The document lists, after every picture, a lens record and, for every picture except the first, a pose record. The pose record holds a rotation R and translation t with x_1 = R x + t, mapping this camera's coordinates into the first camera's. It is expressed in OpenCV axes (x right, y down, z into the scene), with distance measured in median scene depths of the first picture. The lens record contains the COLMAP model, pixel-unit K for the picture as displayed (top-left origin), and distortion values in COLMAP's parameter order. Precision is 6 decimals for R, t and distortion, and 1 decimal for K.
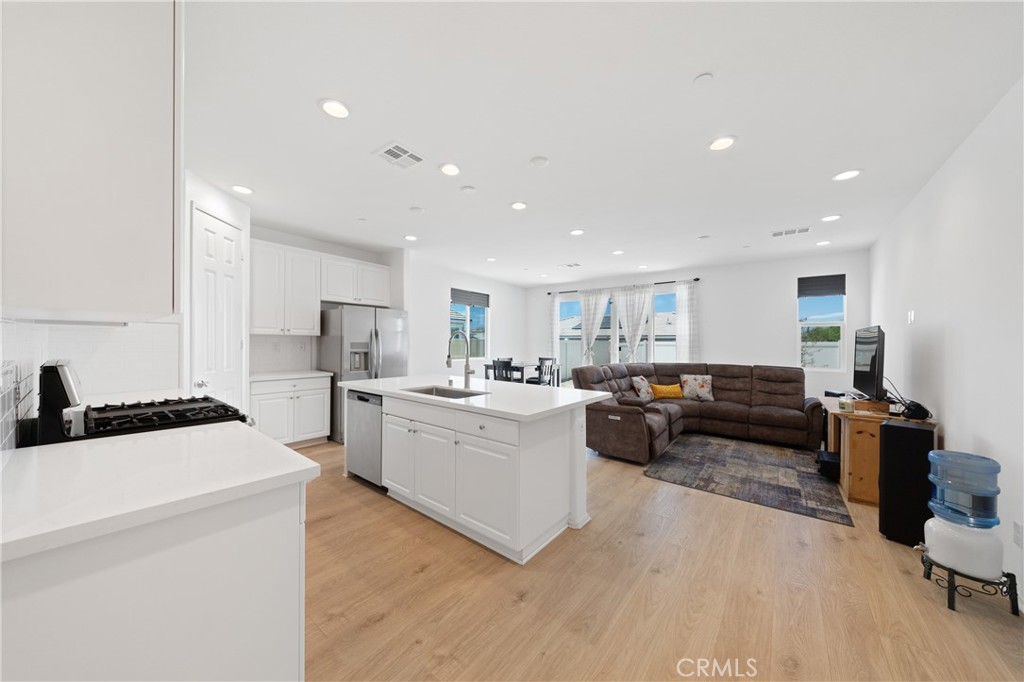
lens RADIAL K [[338.0, 0, 510.1], [0, 338.0, 341.9], [0, 0, 1]] dist [0.023903, -0.000039]
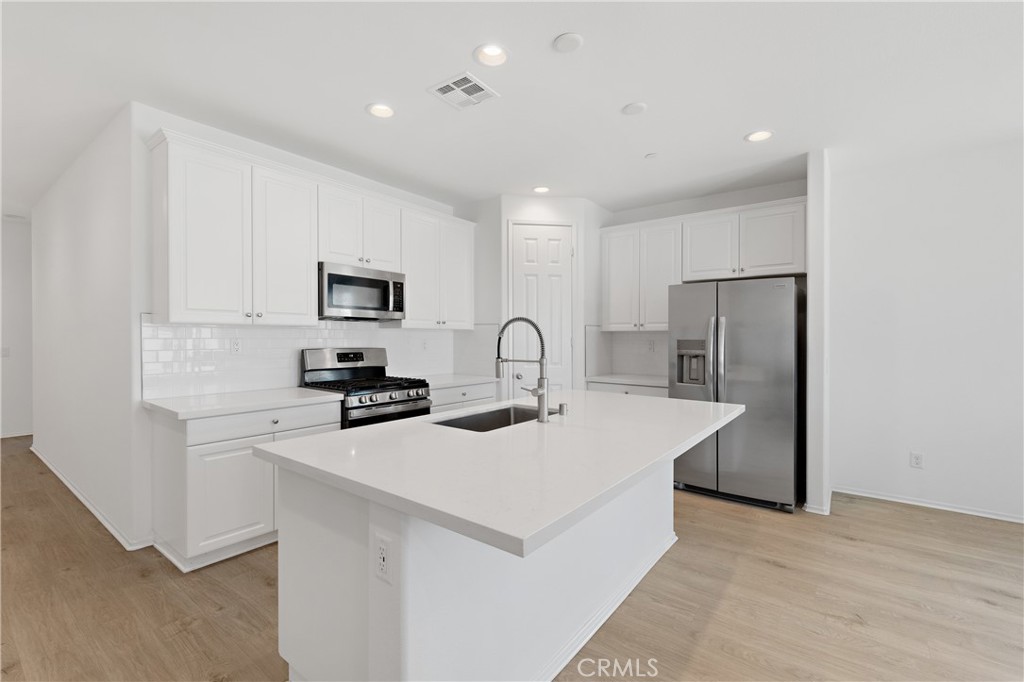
lens RADIAL K [[450.6, 0, 509.8], [0, 450.6, 344.7], [0, 0, 1]] dist [0.015238, -0.000122]
pose [[0.012337, 0.004953, -0.999912, 0.398690], [-0.002649, 0.999984, 0.004920, 0.007320], [0.999920, 0.002588, 0.012350, 0.636388]]
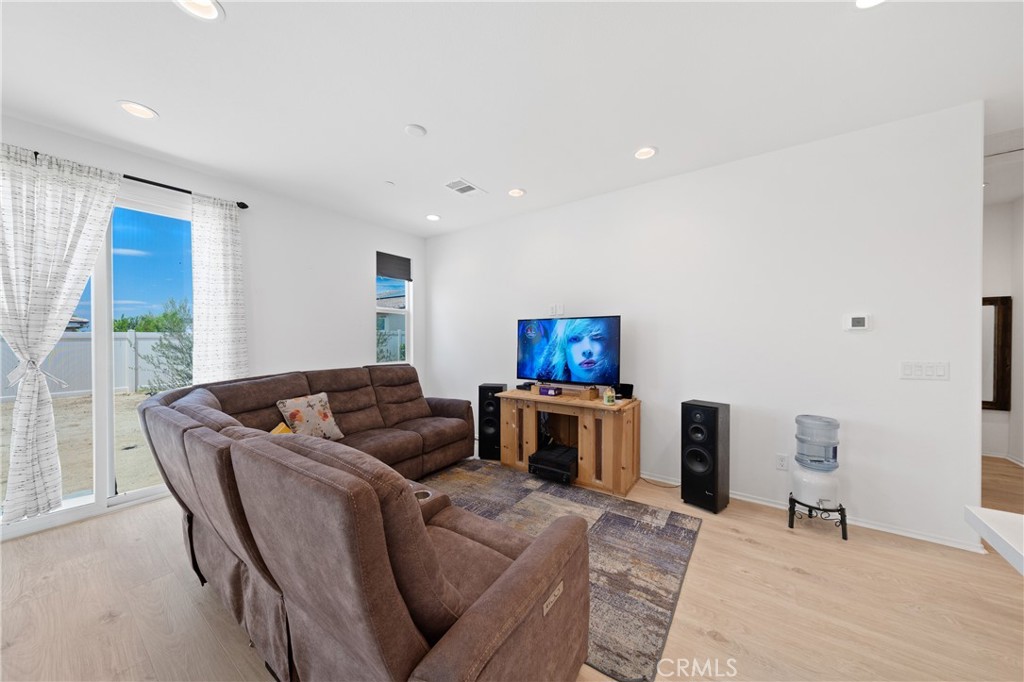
lens RADIAL K [[347.0, 0, 513.3], [0, 347.0, 337.8], [0, 0, 1]] dist [-0.000481, -0.000078]
pose [[-0.047390, -0.012124, 0.998803, 0.024109], [-0.002581, 0.999924, 0.012015, 0.004951], [-0.998873, -0.002008, -0.047417, 0.897202]]
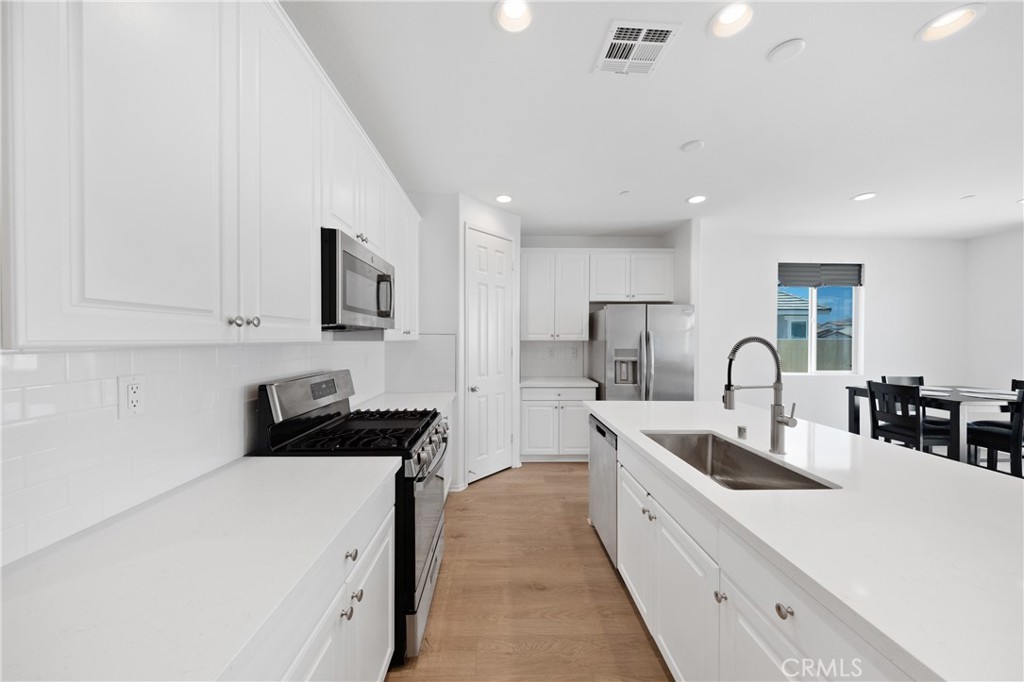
lens RADIAL K [[341.8, 0, 511.8], [0, 341.8, 344.0], [0, 0, 1]] dist [0.008239, -0.003363]
pose [[0.644835, 0.001416, -0.764320, 0.003129], [0.006851, 0.999947, 0.007632, -0.017978], [0.764291, -0.010157, 0.644792, 0.264315]]
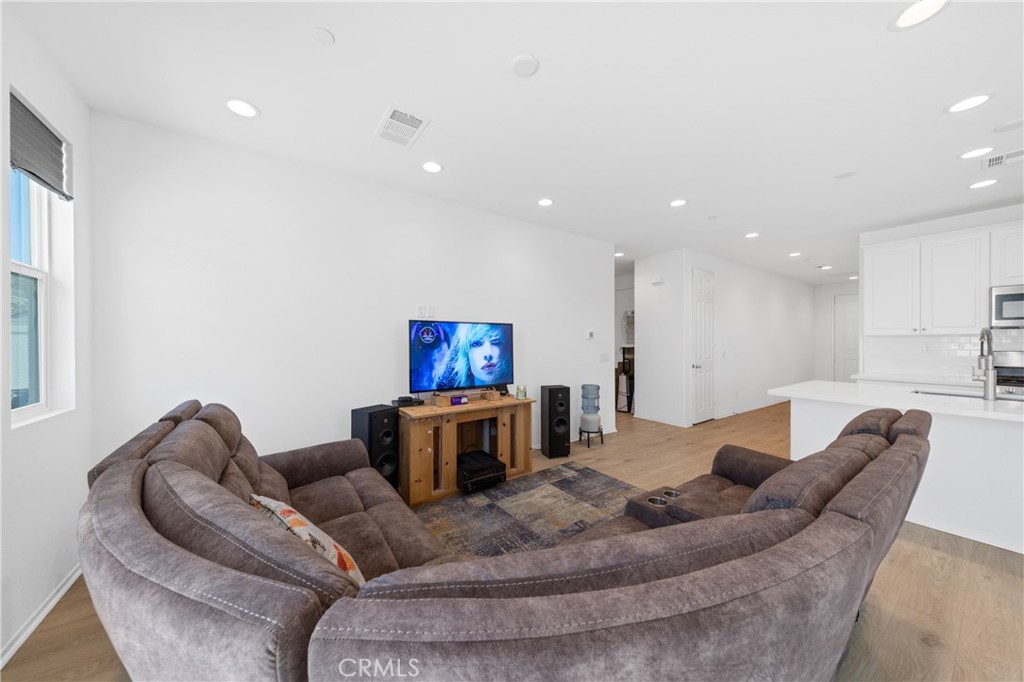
lens RADIAL K [[336.7, 0, 495.3], [0, 336.7, 343.8], [0, 0, 1]] dist [0.000407, 0.000006]
pose [[-0.952892, -0.011096, 0.303108, 0.496830], [-0.010663, 0.999938, 0.003084, 0.013706], [-0.303123, -0.000293, -0.952951, 1.411045]]
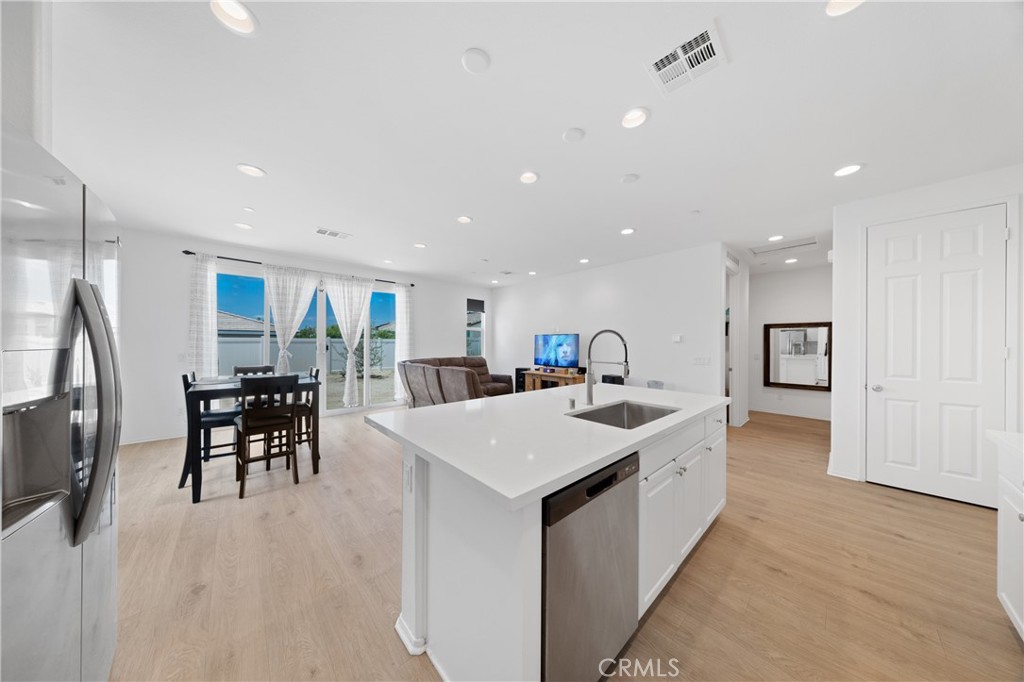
lens RADIAL K [[299.5, 0, 513.0], [0, 299.5, 342.6], [0, 0, 1]] dist [0.001461, 0.000066]
pose [[0.160437, -0.008704, 0.987008, -0.554077], [-0.008910, 0.999908, 0.010266, -0.005566], [-0.987006, -0.010441, 0.160344, 0.723723]]
